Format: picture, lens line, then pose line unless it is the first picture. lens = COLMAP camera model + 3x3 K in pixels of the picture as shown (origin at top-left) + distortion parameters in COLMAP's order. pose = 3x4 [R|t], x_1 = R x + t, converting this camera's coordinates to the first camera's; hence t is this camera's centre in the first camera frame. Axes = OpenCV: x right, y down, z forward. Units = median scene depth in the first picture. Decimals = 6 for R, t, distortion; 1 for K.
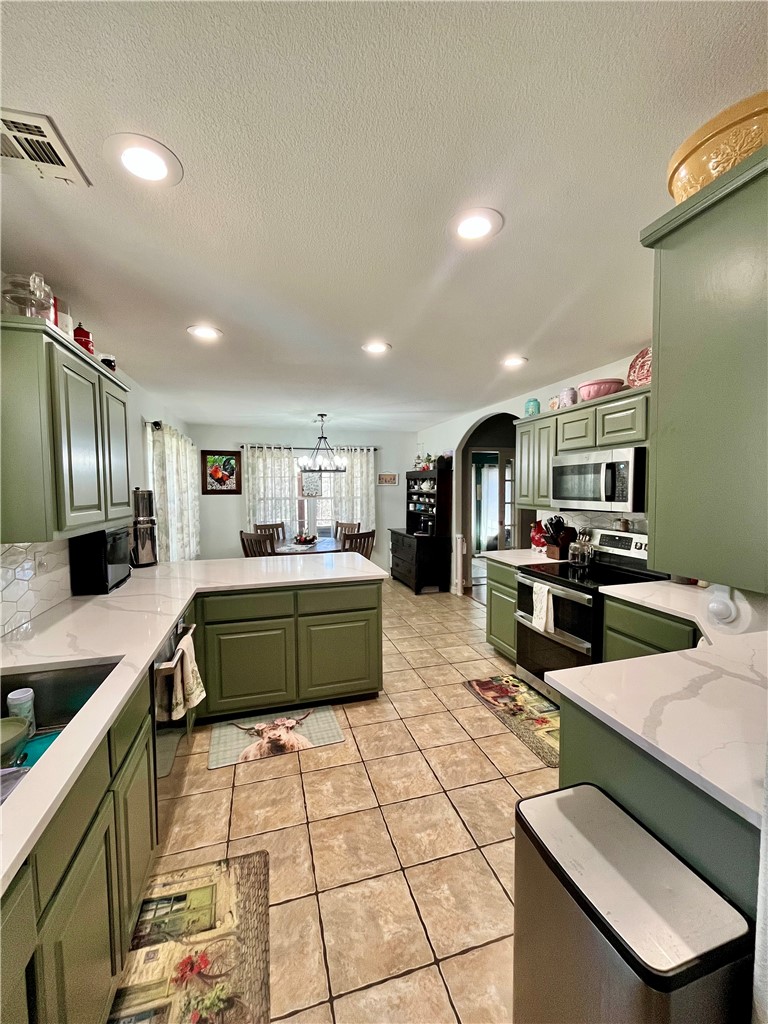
lens RADIAL K [[416.2, 0, 380.8], [0, 416.2, 510.6], [0, 0, 1]] dist [-0.002032, 0.000022]
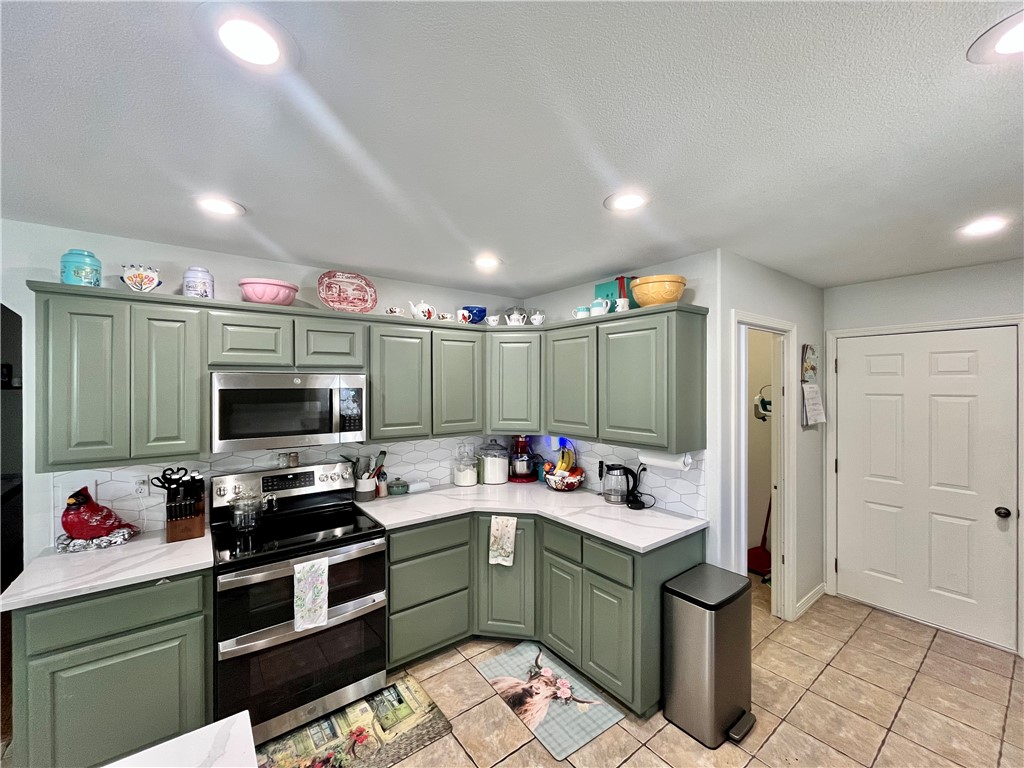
lens RADIAL K [[416.2, 0, 512.8], [0, 416.2, 383.7], [0, 0, 1]] dist [-0.002032, 0.000022]
pose [[-0.363307, 0.008544, 0.931630, -0.203819], [0.057025, 0.998287, 0.013082, -0.057596], [-0.929923, 0.057879, -0.363172, 0.484474]]
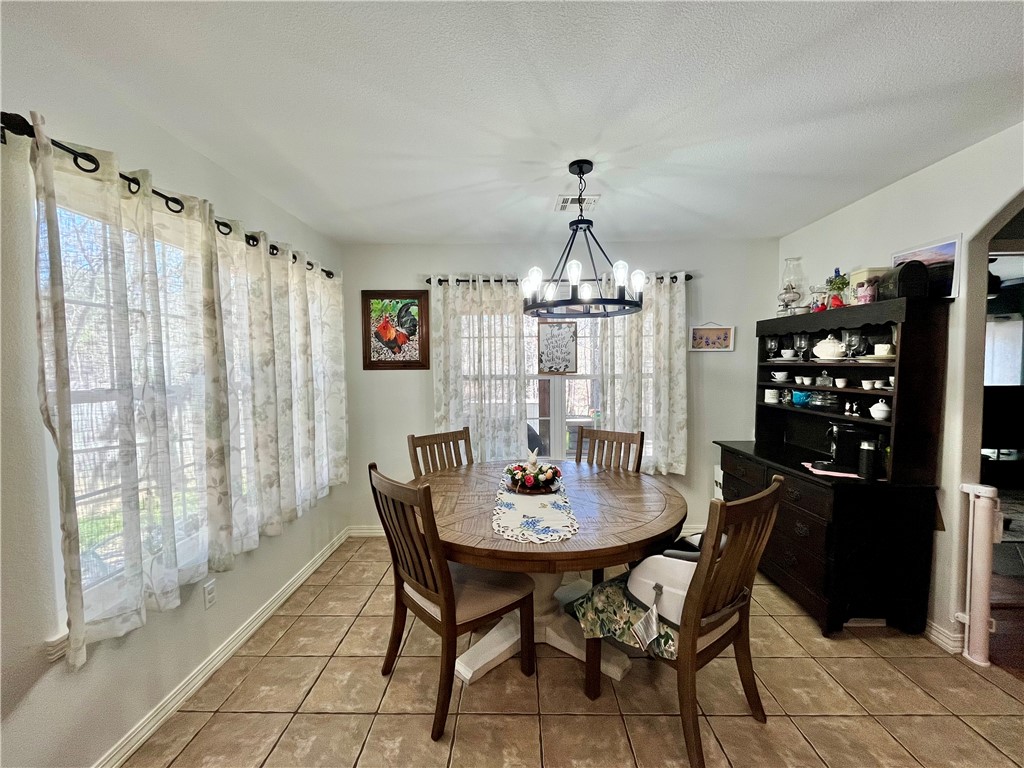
lens RADIAL K [[416.2, 0, 513.1], [0, 416.2, 382.3], [0, 0, 1]] dist [-0.002032, 0.000022]
pose [[0.958628, 0.007916, -0.284550, -0.087520], [-0.012015, 0.999848, -0.012662, -0.019528], [0.284407, 0.015557, 0.958577, 0.601584]]
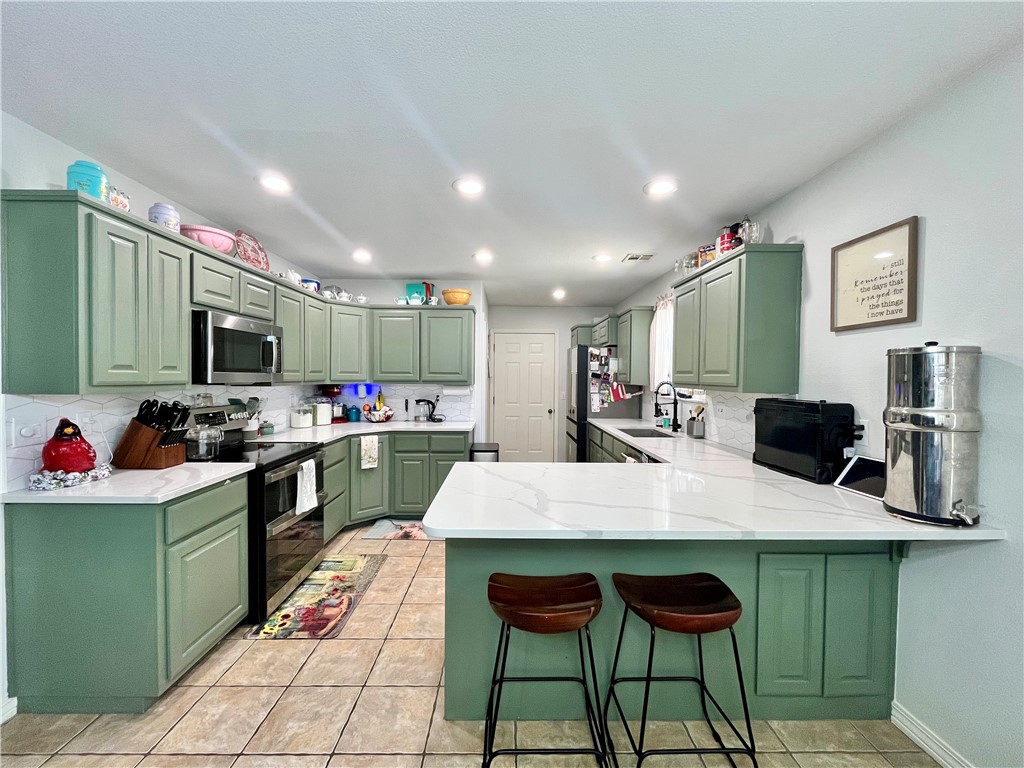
lens RADIAL K [[416.2, 0, 514.6], [0, 416.2, 383.5], [0, 0, 1]] dist [-0.002032, 0.000022]
pose [[-0.967709, -0.002852, 0.252054, -0.158331], [0.015245, 0.997443, 0.069815, -0.029441], [-0.251609, 0.071403, -0.965191, 0.932341]]
